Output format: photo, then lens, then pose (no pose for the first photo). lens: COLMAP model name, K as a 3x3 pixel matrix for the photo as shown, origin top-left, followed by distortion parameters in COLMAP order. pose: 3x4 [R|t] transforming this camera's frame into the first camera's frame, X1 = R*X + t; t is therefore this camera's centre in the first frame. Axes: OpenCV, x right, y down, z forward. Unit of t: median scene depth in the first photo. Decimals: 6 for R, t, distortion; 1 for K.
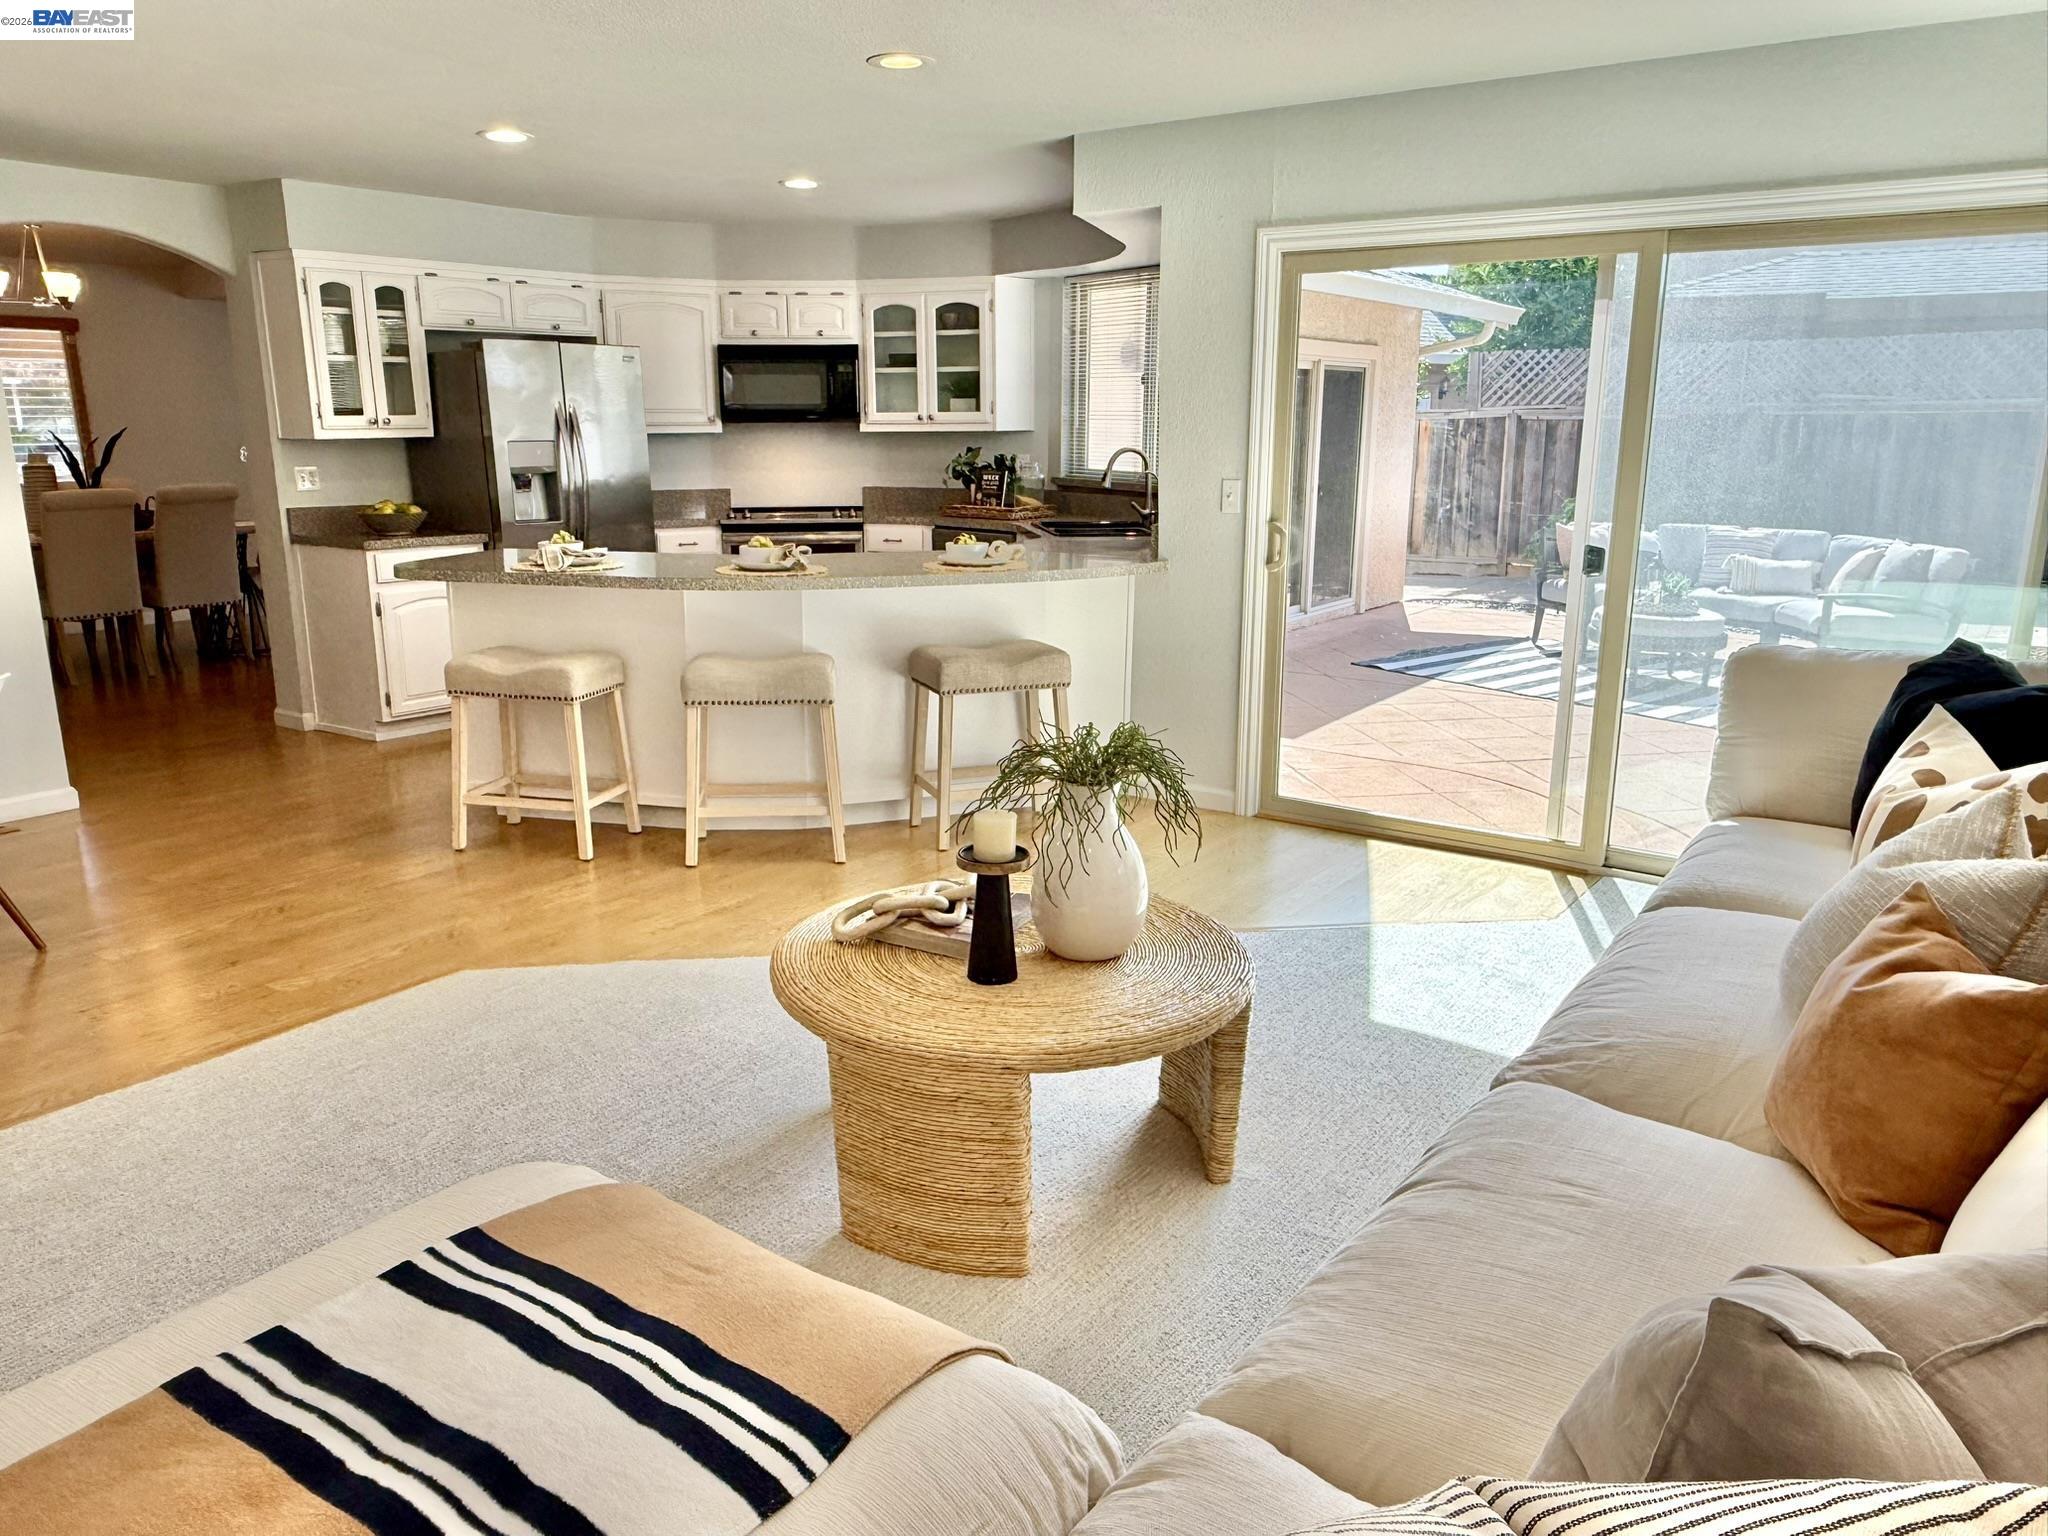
lens RADIAL K [[1438.2, 0, 1024.0], [0, 1438.2, 768.0], [0, 0, 1]] dist [-0.004739, -0.001401]
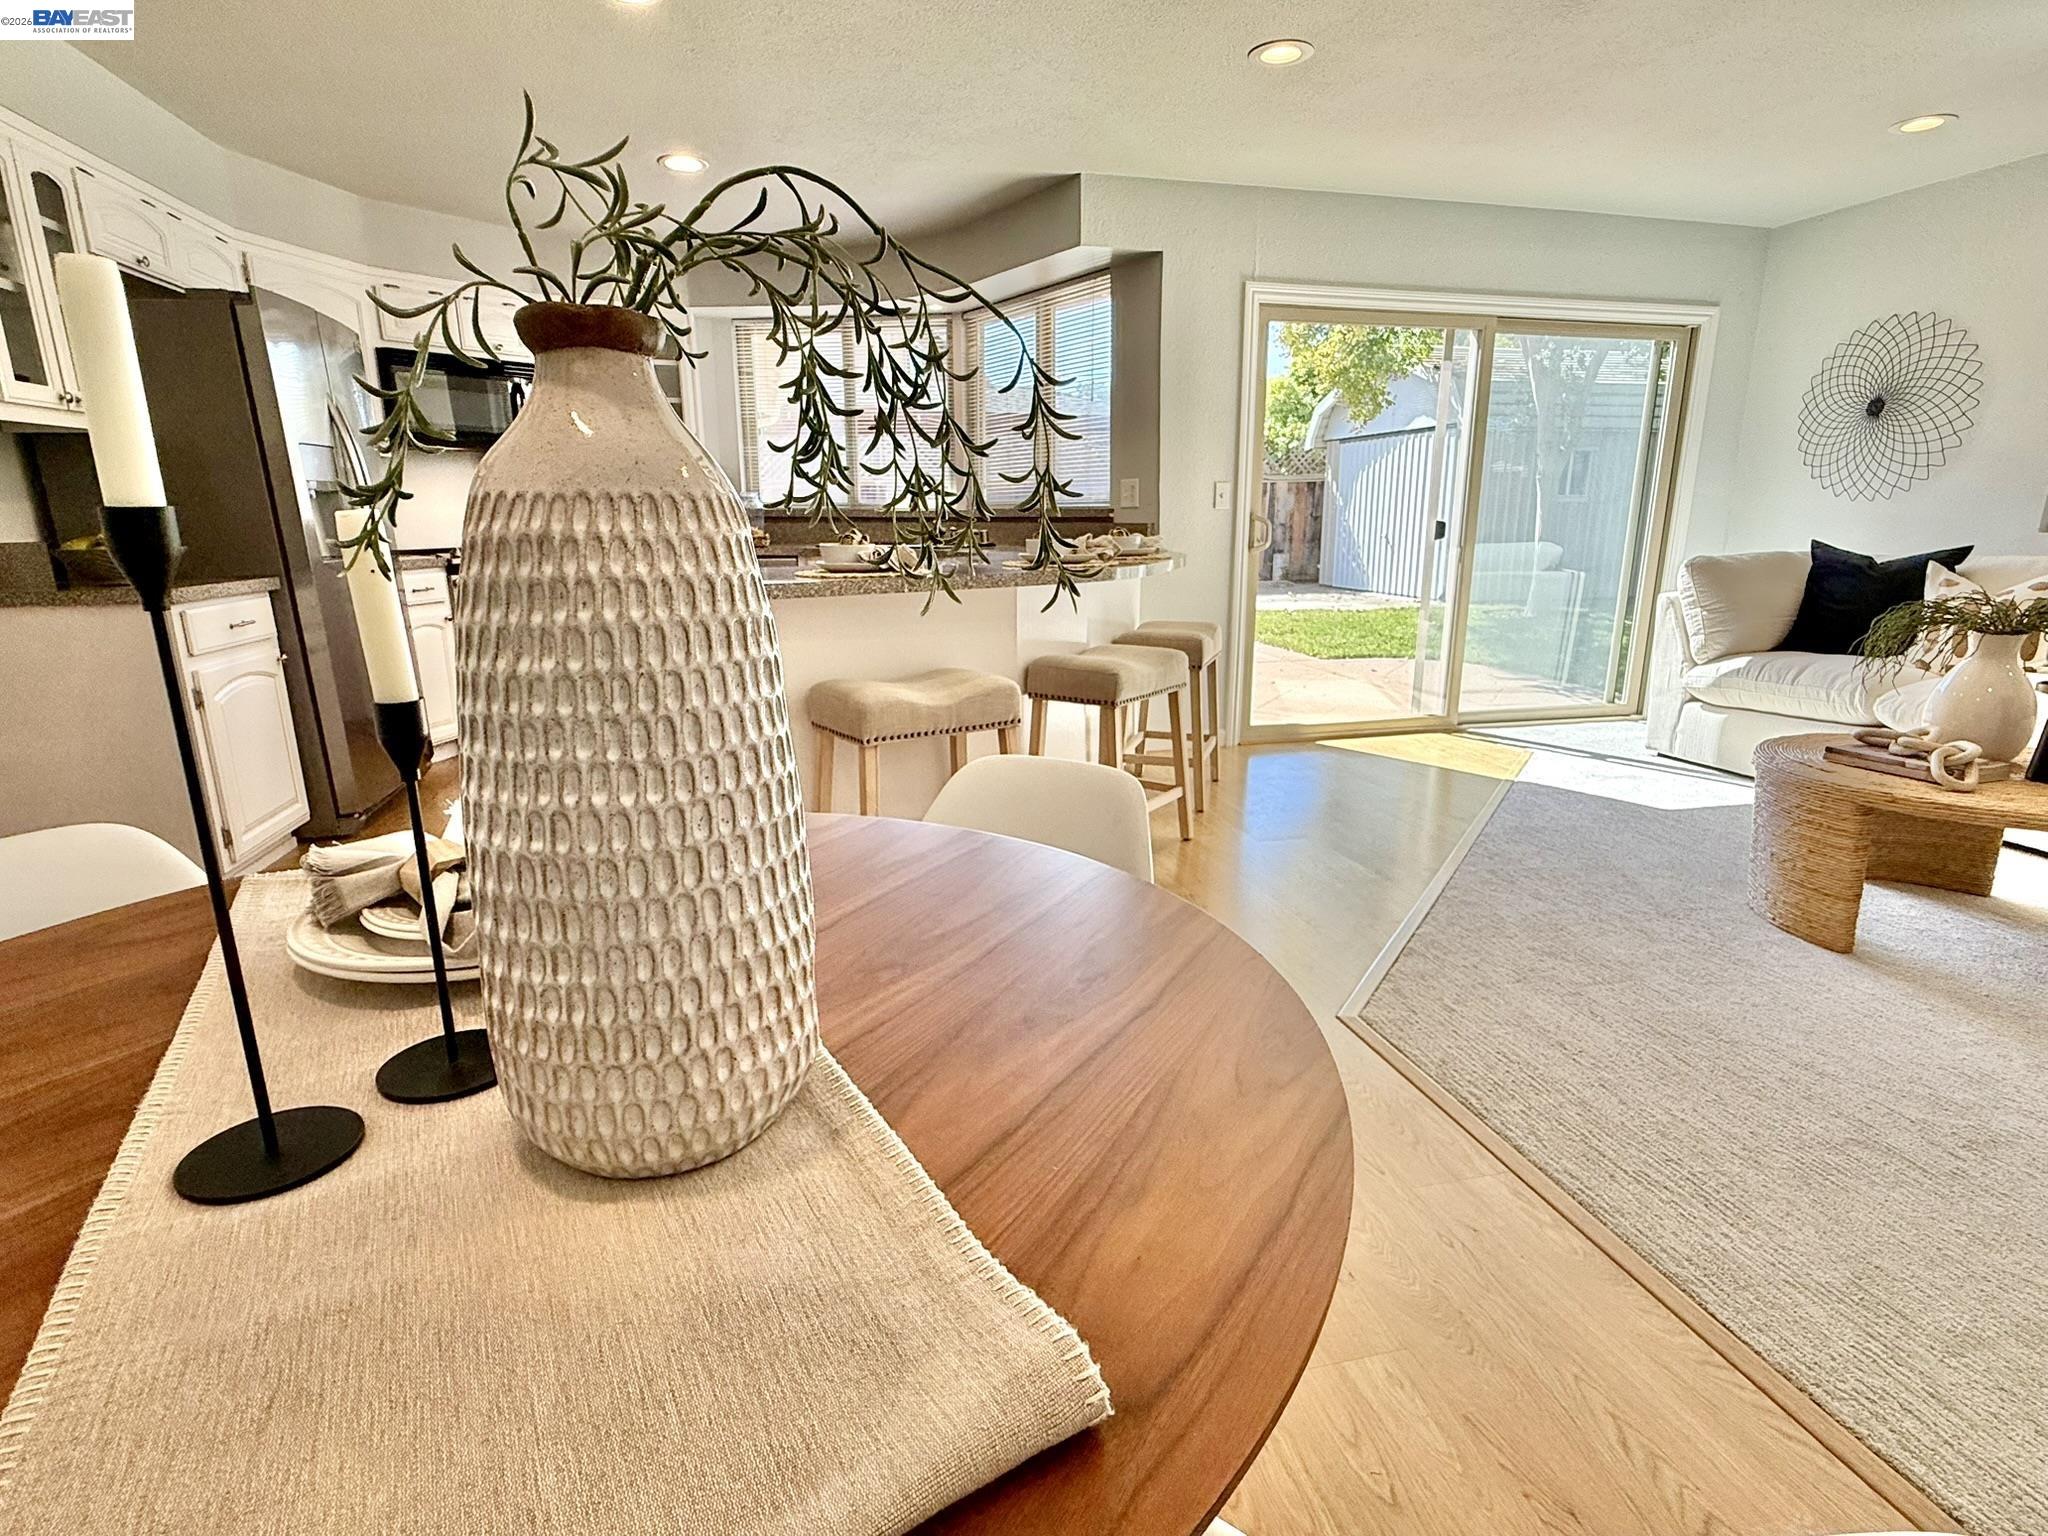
lens RADIAL K [[1037.0, 0, 1015.1], [0, 1037.0, 769.2], [0, 0, 1]] dist [-0.000708, 0.000292]
pose [[0.655637, -0.187680, 0.731379, -0.462072], [0.184349, 0.979092, 0.085989, -0.043859], [-0.732226, 0.078451, 0.676528, 0.359608]]
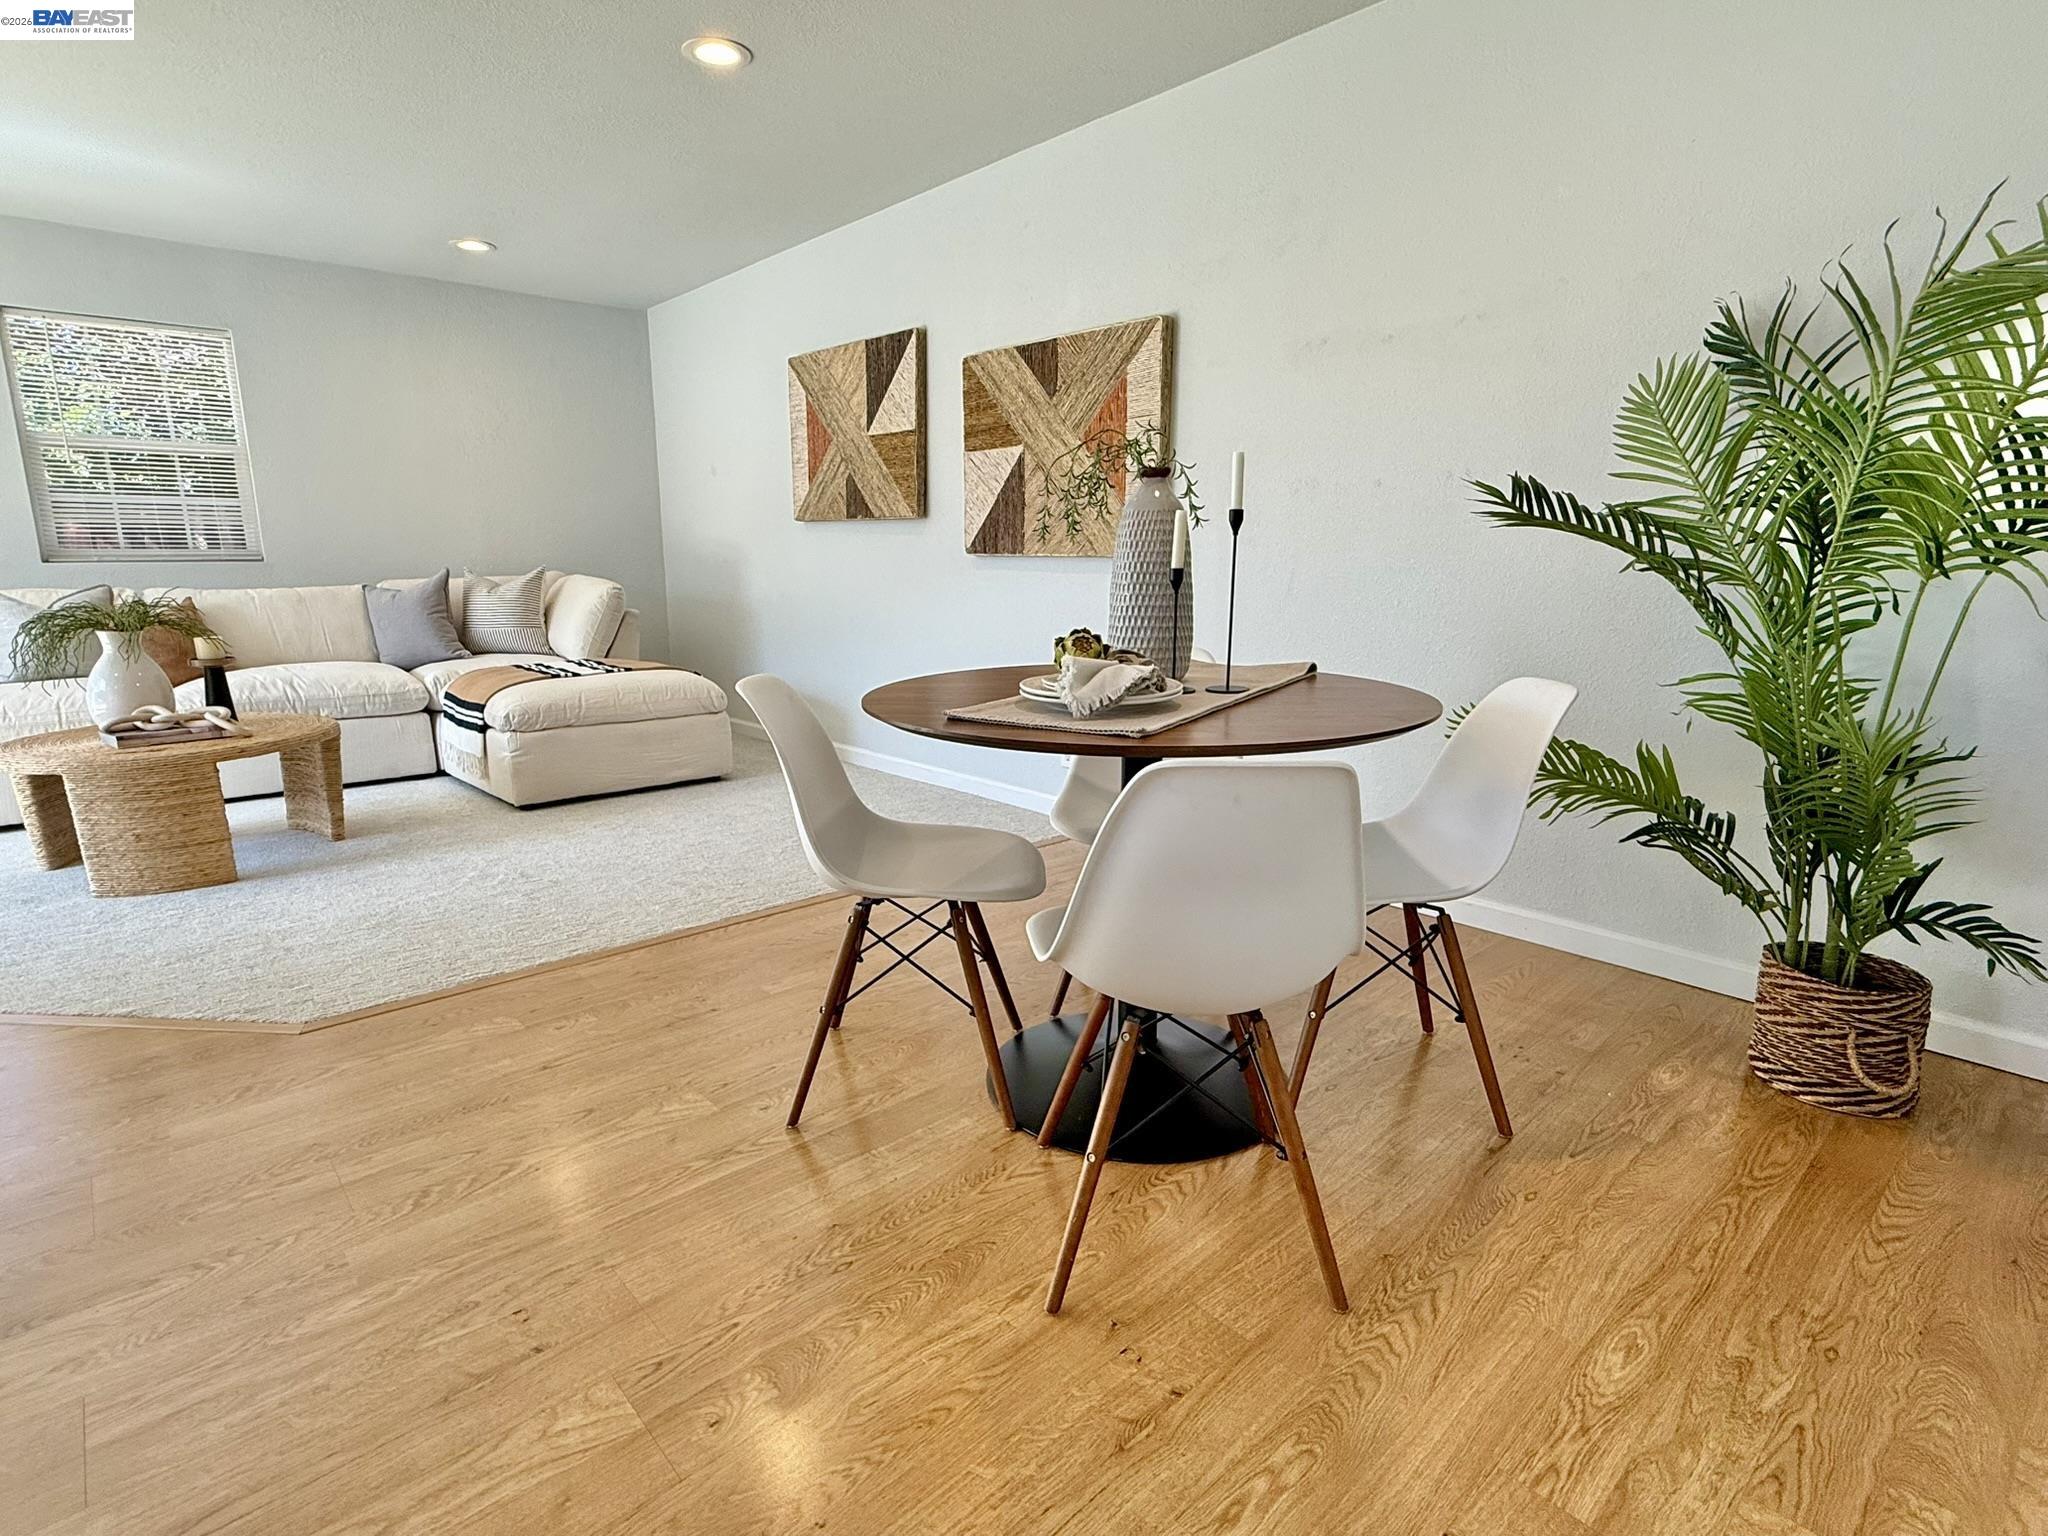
lens RADIAL K [[1034.8, 0, 1020.1], [0, 1034.8, 770.4], [0, 0, 1]] dist [-0.001777, 0.001552]
pose [[-0.976887, -0.044542, 0.209066, -0.451960], [0.049719, 0.903878, 0.424892, -0.112405], [-0.207896, 0.425465, -0.880771, 0.682768]]
